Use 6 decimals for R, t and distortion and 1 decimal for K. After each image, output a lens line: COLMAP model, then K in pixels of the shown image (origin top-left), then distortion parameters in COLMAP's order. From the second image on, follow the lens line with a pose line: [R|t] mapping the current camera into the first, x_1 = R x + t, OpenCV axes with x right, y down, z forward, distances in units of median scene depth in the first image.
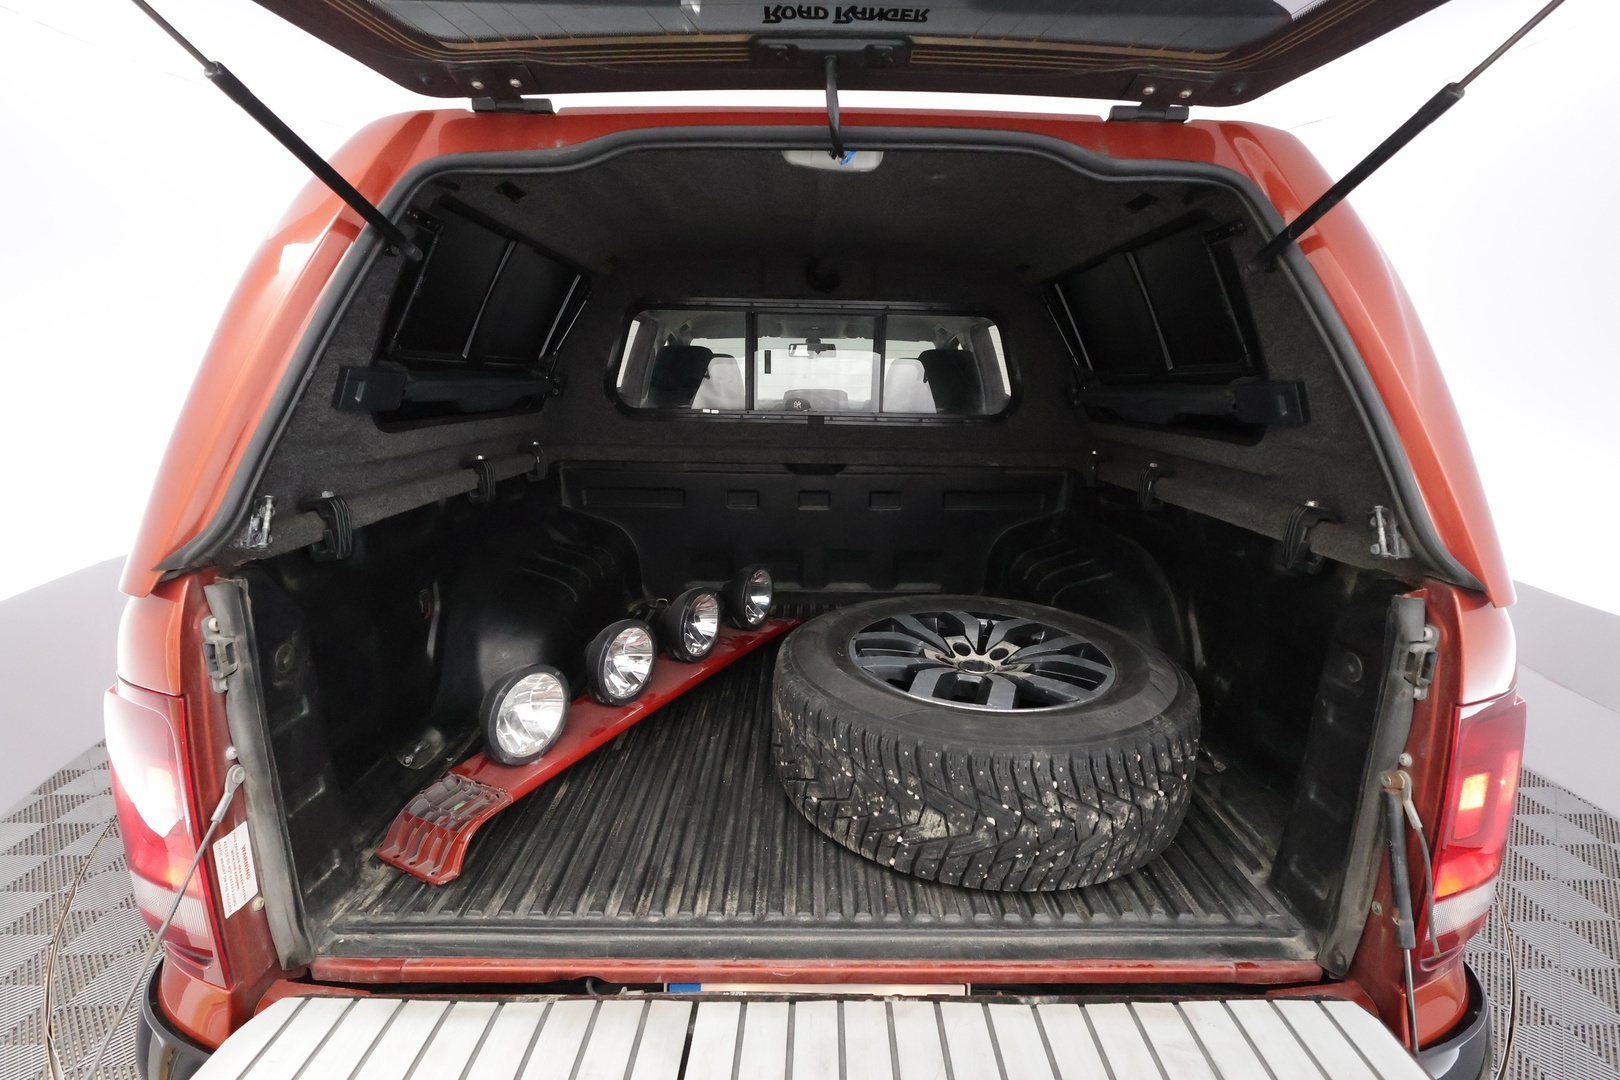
lens RADIAL K [[750.5, 0, 810.0], [0, 750.5, 540.0], [0, 0, 1]] dist [0.003239, 0.000585]
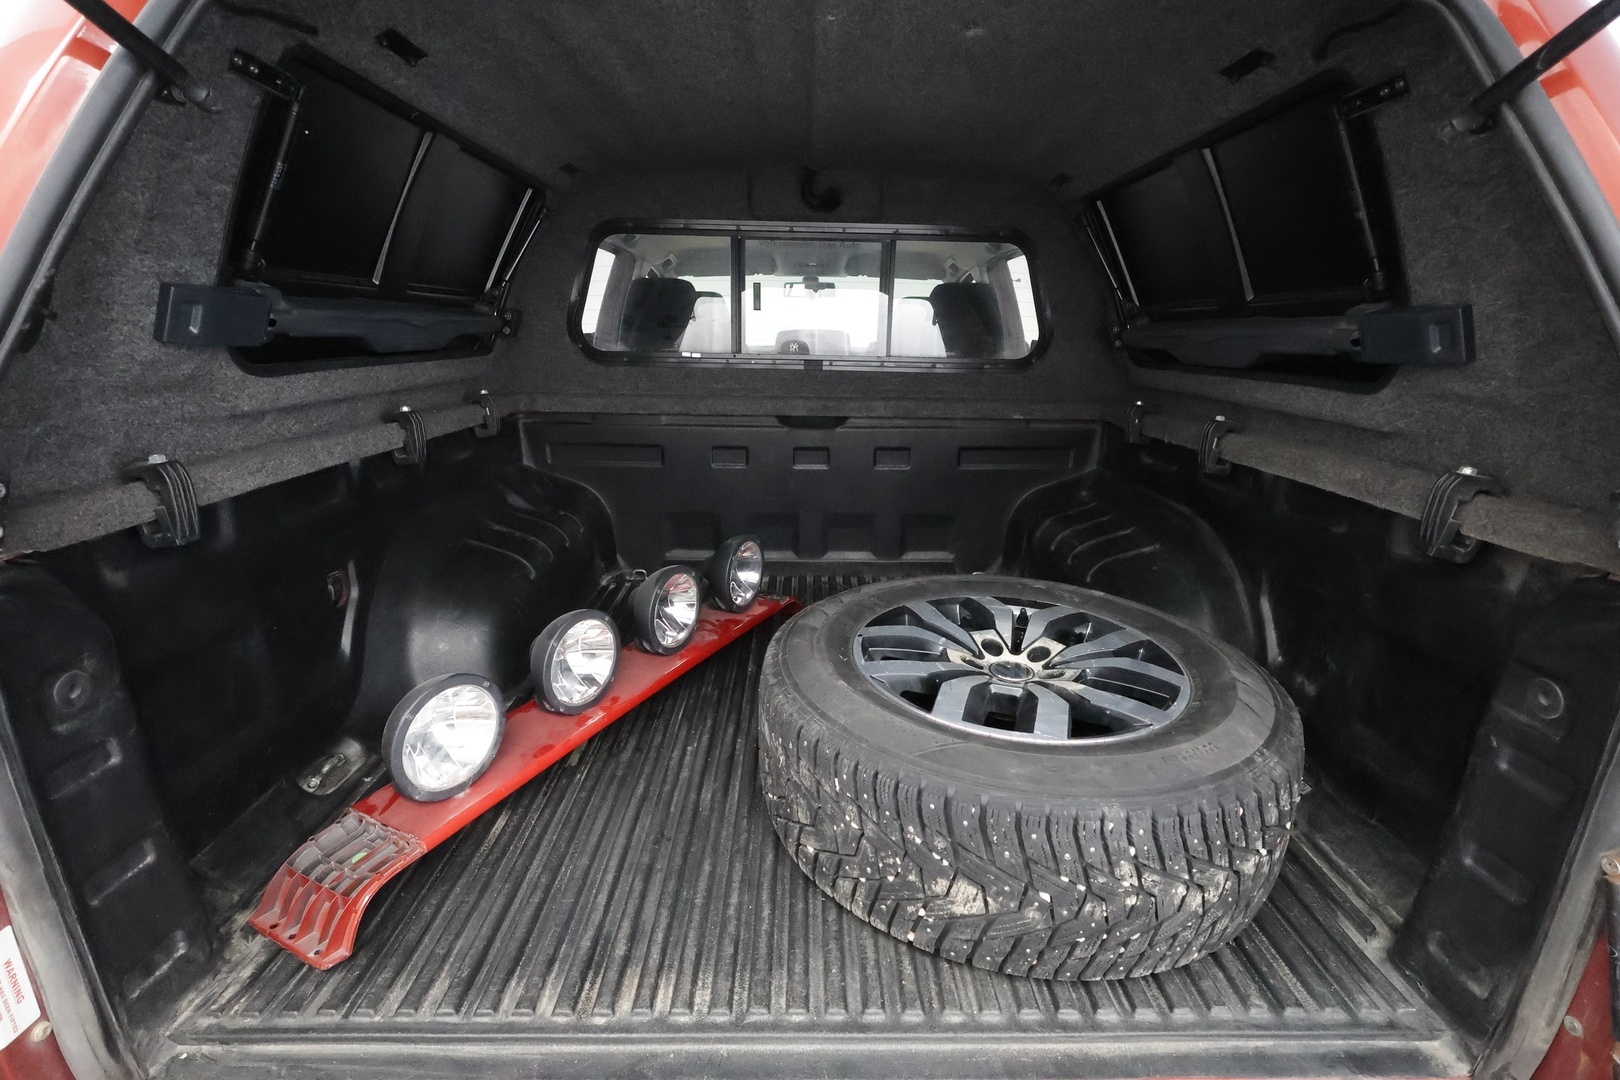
lens RADIAL K [[750.5, 0, 810.0], [0, 750.5, 540.0], [0, 0, 1]] dist [0.003239, 0.000585]
pose [[0.999996, -0.000612, 0.002788, 0.003245], [0.000433, 0.997955, 0.063918, -0.026638], [-0.002821, -0.063916, 0.997951, 0.235088]]
